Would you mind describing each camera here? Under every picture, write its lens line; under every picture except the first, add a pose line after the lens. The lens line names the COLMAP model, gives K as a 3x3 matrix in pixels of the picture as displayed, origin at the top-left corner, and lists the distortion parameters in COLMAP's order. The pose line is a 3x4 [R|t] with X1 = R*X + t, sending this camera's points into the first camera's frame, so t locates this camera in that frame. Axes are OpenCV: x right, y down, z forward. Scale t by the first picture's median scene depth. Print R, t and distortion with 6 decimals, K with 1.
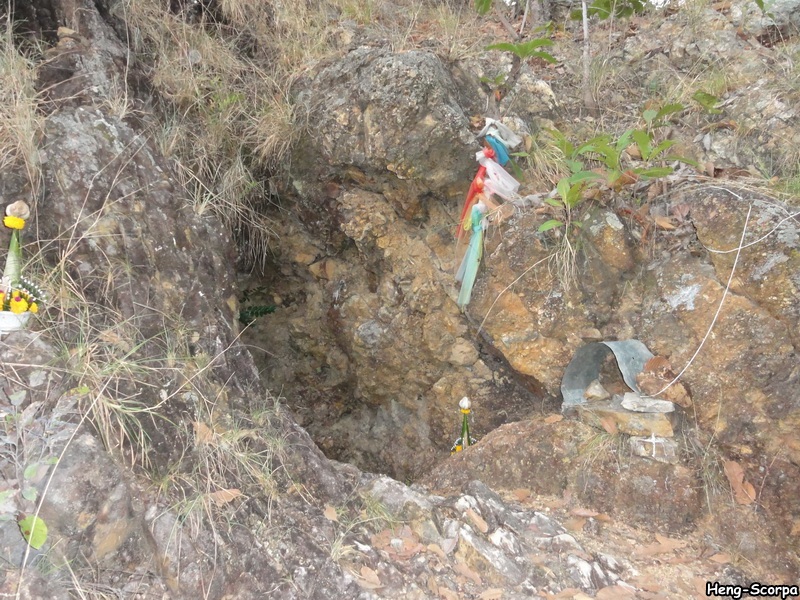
lens RADIAL K [[567.6, 0, 400.8], [0, 567.6, 300.0], [0, 0, 1]] dist [0.005471, 0.000986]
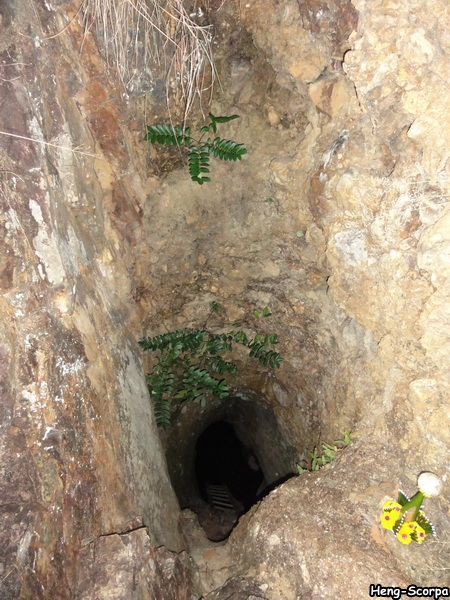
lens RADIAL K [[425.7, 0, 224.7], [0, 425.7, 299.2], [0, 0, 1]] dist [0.005471, 0.000986]
pose [[0.838578, 0.370091, -0.399775, 0.044133], [-0.046167, 0.779463, 0.624745, -0.221782], [0.542822, -0.505441, 0.670726, 0.710984]]
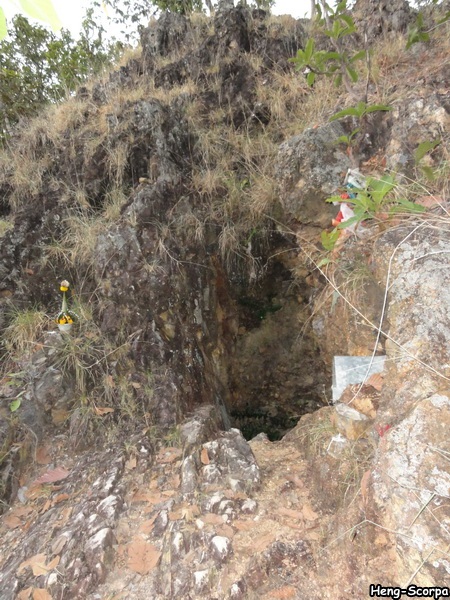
lens RADIAL K [[425.7, 0, 225.4], [0, 425.7, 299.7], [0, 0, 1]] dist [0.005471, 0.000986]
pose [[0.673506, 0.007484, -0.739144, 0.698029], [0.038055, 0.998272, 0.044783, -0.082387], [0.738201, -0.058290, 0.672057, 0.138107]]
